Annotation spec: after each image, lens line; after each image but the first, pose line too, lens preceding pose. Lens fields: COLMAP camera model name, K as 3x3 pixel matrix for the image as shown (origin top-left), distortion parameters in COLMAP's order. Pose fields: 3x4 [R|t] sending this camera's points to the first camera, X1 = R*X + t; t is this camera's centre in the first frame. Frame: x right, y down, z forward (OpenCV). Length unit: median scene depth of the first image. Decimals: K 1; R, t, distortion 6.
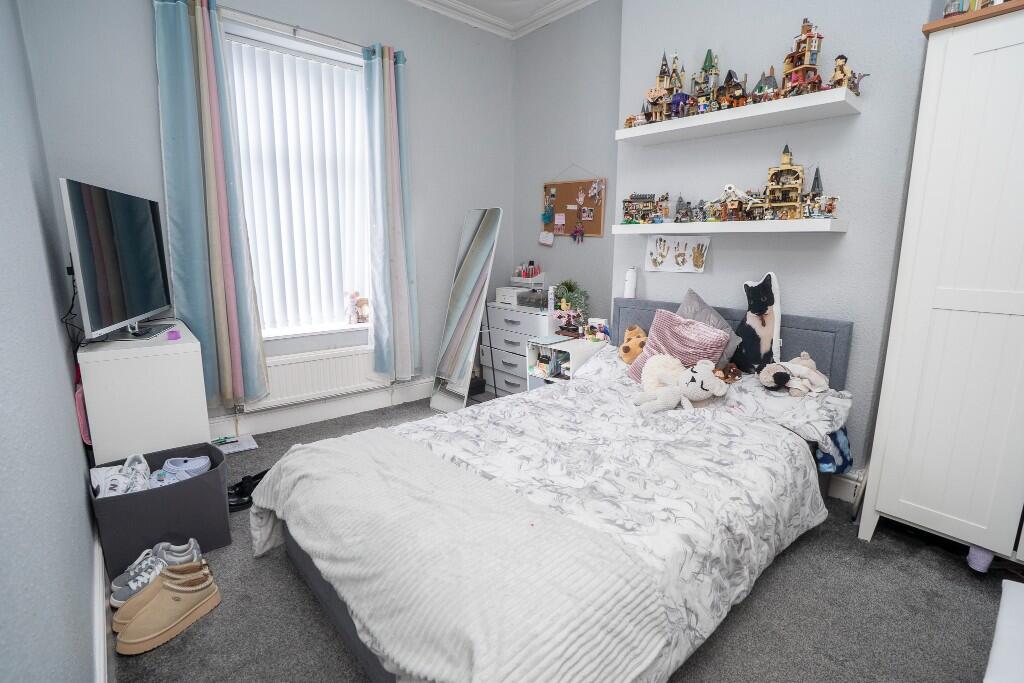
lens RADIAL K [[488.8, 0, 504.8], [0, 488.8, 338.6], [0, 0, 1]] dist [-0.057917, 0.016834]
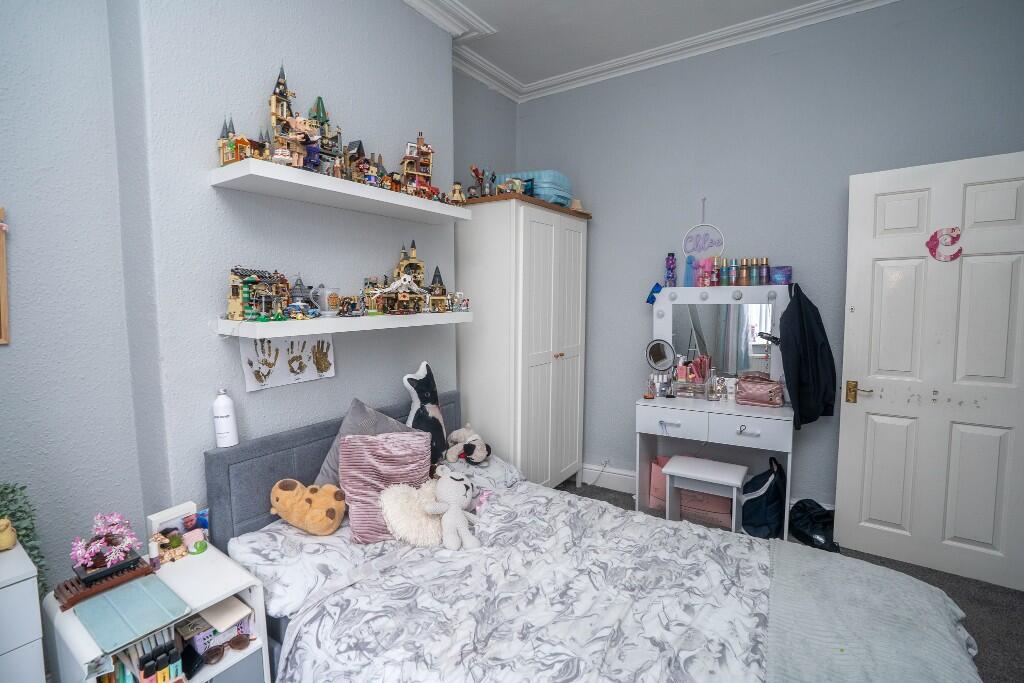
lens RADIAL K [[488.8, 0, 505.1], [0, 488.8, 334.6], [0, 0, 1]] dist [-0.057917, 0.016834]
pose [[-0.284670, -0.077920, 0.955454, -0.394171], [0.181702, 0.974237, 0.133589, -0.246359], [-0.941248, 0.211637, -0.263178, 0.894726]]
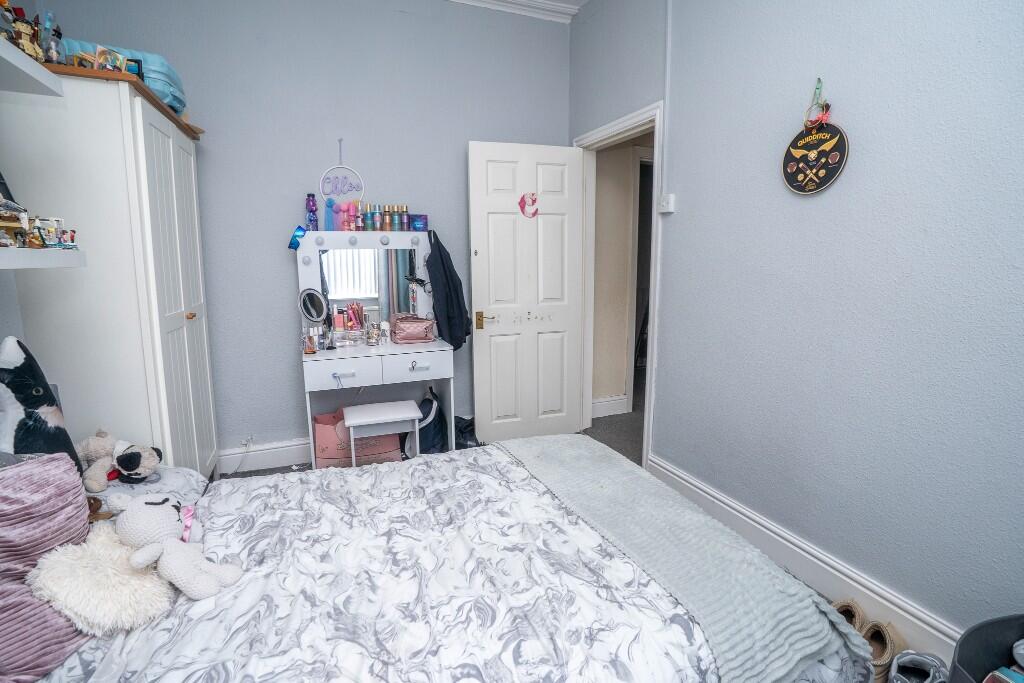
lens RADIAL K [[488.8, 0, 522.6], [0, 488.8, 334.2], [0, 0, 1]] dist [-0.057917, 0.016834]
pose [[-0.956840, -0.048909, 0.286469, -0.153402], [0.049047, 0.944420, 0.325063, -0.238351], [-0.286446, 0.325084, -0.901260, 1.080276]]
